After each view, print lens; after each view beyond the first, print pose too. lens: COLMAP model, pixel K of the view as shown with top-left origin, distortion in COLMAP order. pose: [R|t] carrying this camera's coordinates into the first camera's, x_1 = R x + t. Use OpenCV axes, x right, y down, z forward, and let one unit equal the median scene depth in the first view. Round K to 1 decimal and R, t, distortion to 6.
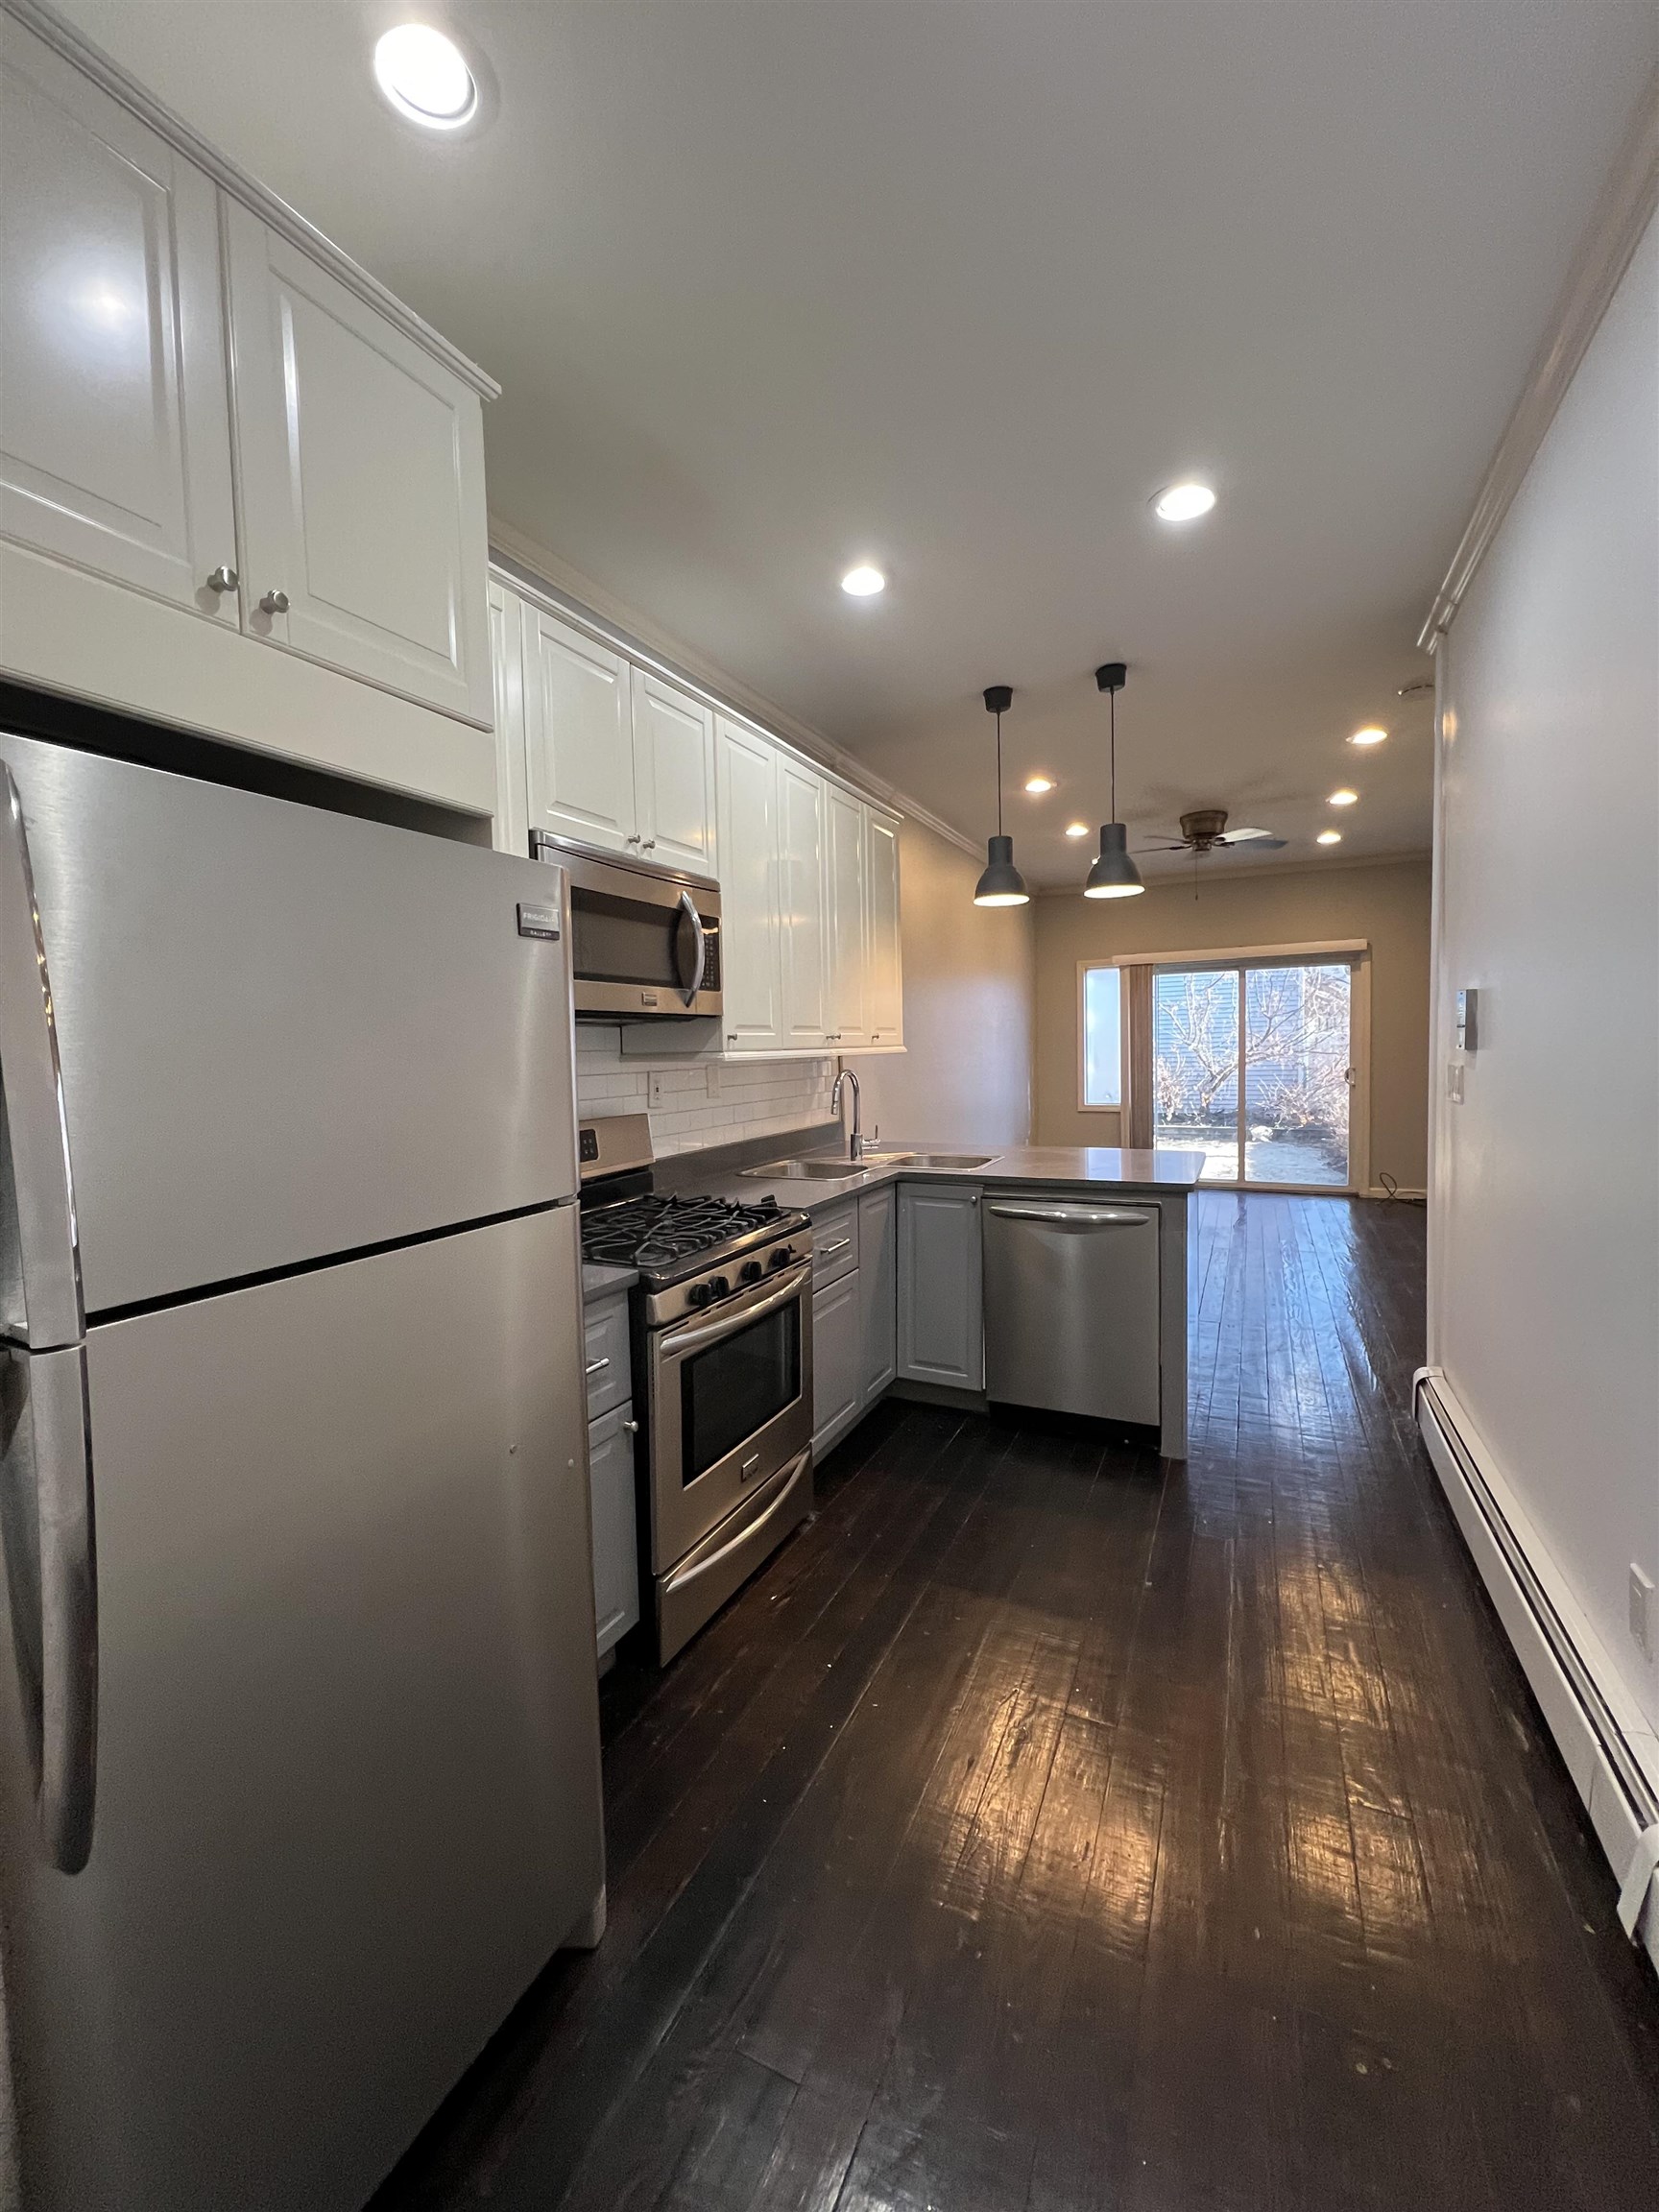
lens RADIAL K [[887.1, 0, 825.9], [0, 887.1, 1094.6], [0, 0, 1]] dist [-0.001342, -0.000116]
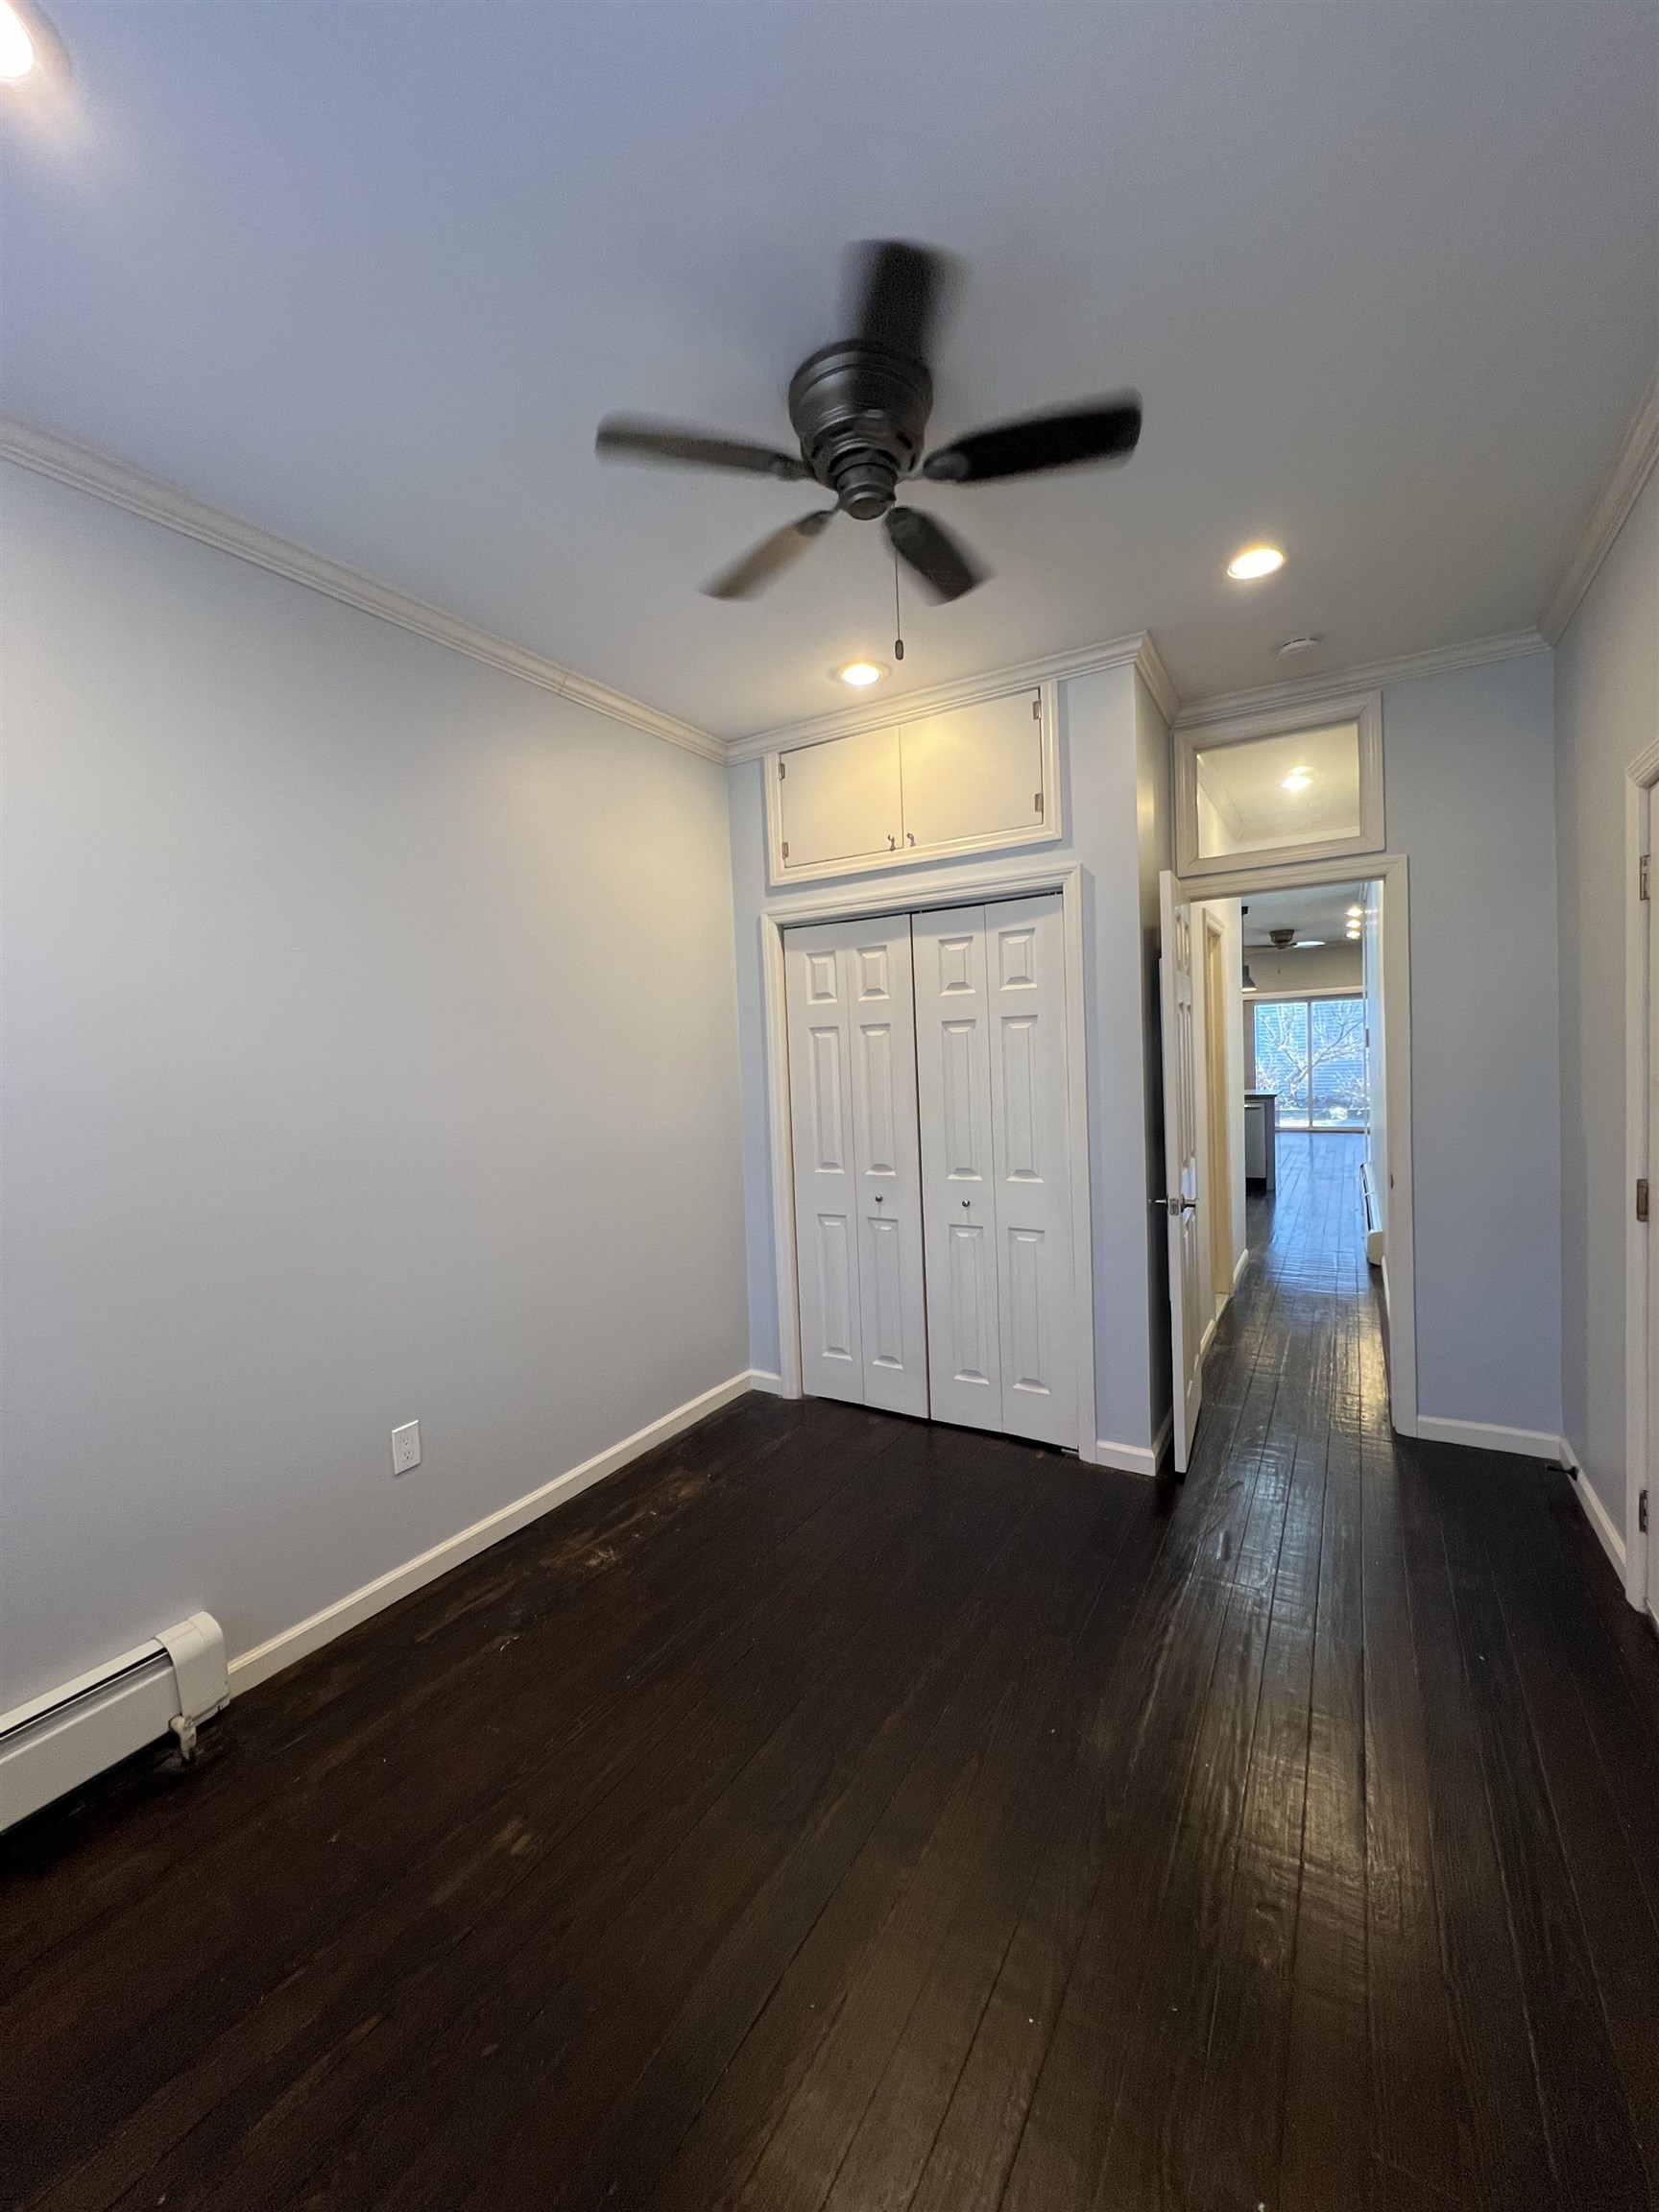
lens RADIAL K [[887.1, 0, 833.0], [0, 887.1, 1104.2], [0, 0, 1]] dist [-0.001342, -0.000116]
pose [[0.996563, -0.016082, -0.081257, -0.292830], [0.016177, 0.999869, 0.000511, 0.037493], [0.081238, -0.001824, 0.996693, -0.739574]]
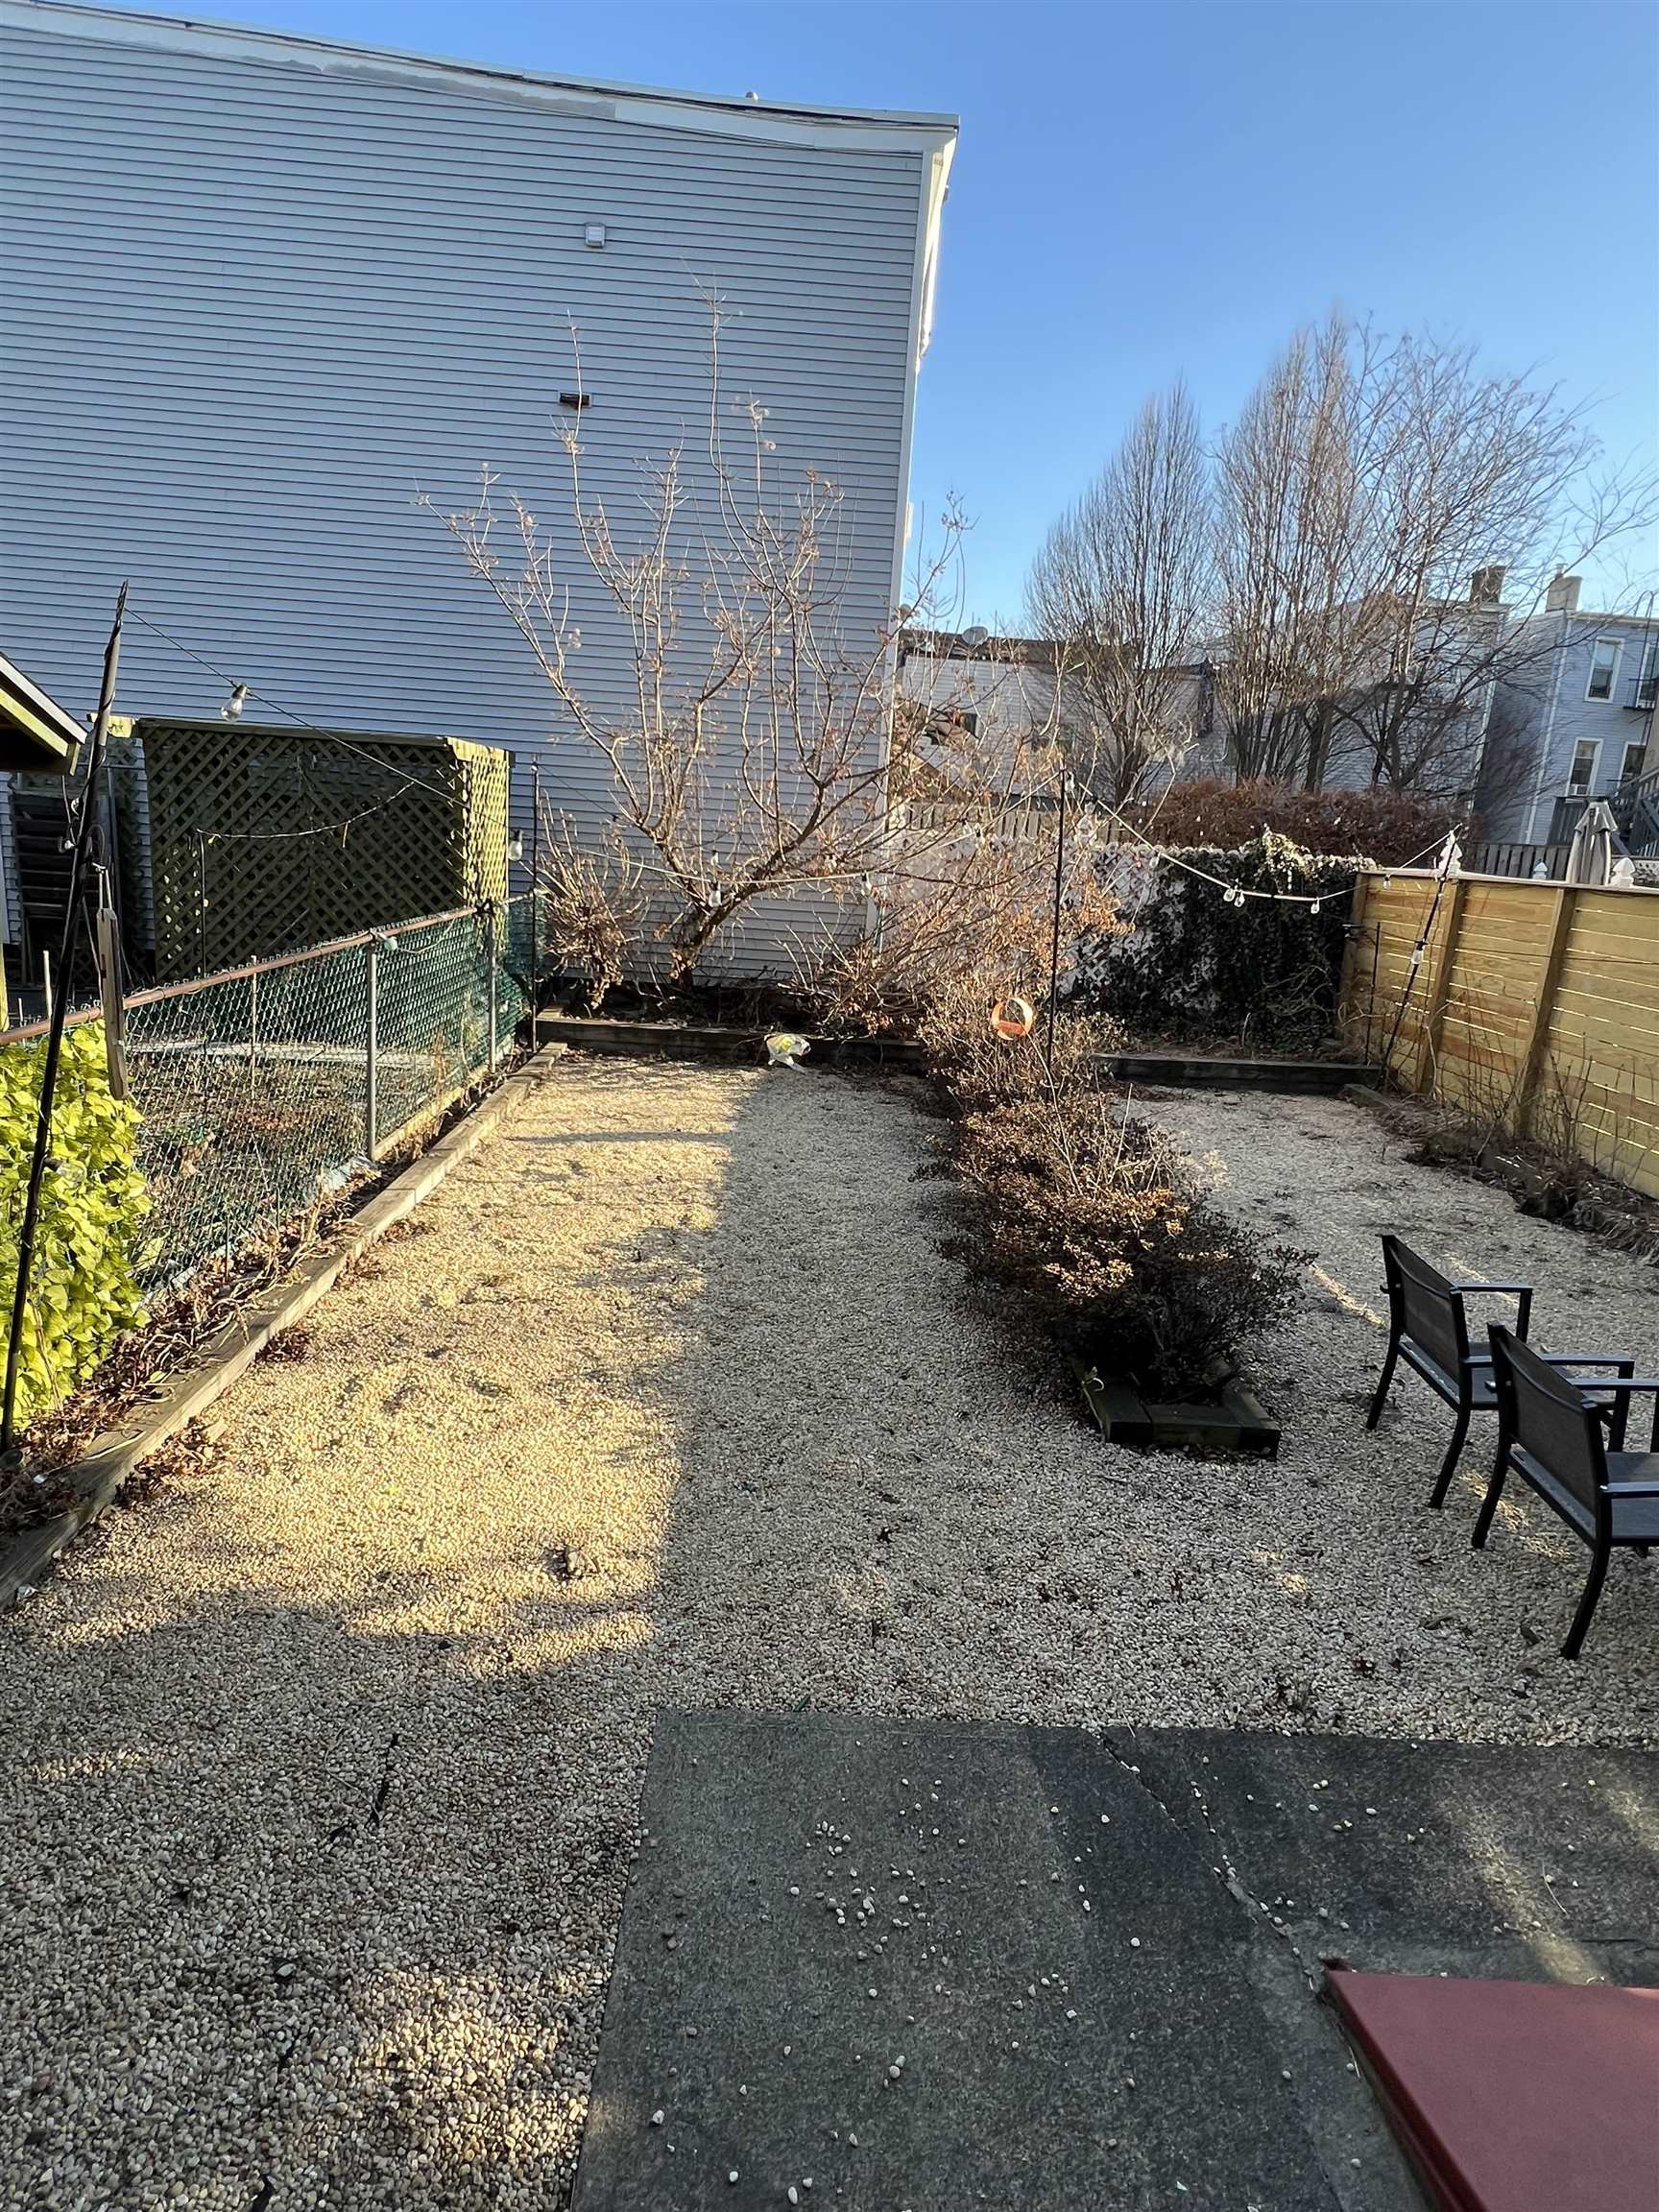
lens RADIAL K [[1164.3, 0, 827.8], [0, 1164.3, 1105.3], [0, 0, 1]] dist [-0.002885, -0.000027]
pose [[0.891322, -0.019279, 0.452961, 0.507490], [-0.062246, 0.984430, 0.164386, -0.055070], [-0.449078, -0.174716, 0.876244, 0.985274]]
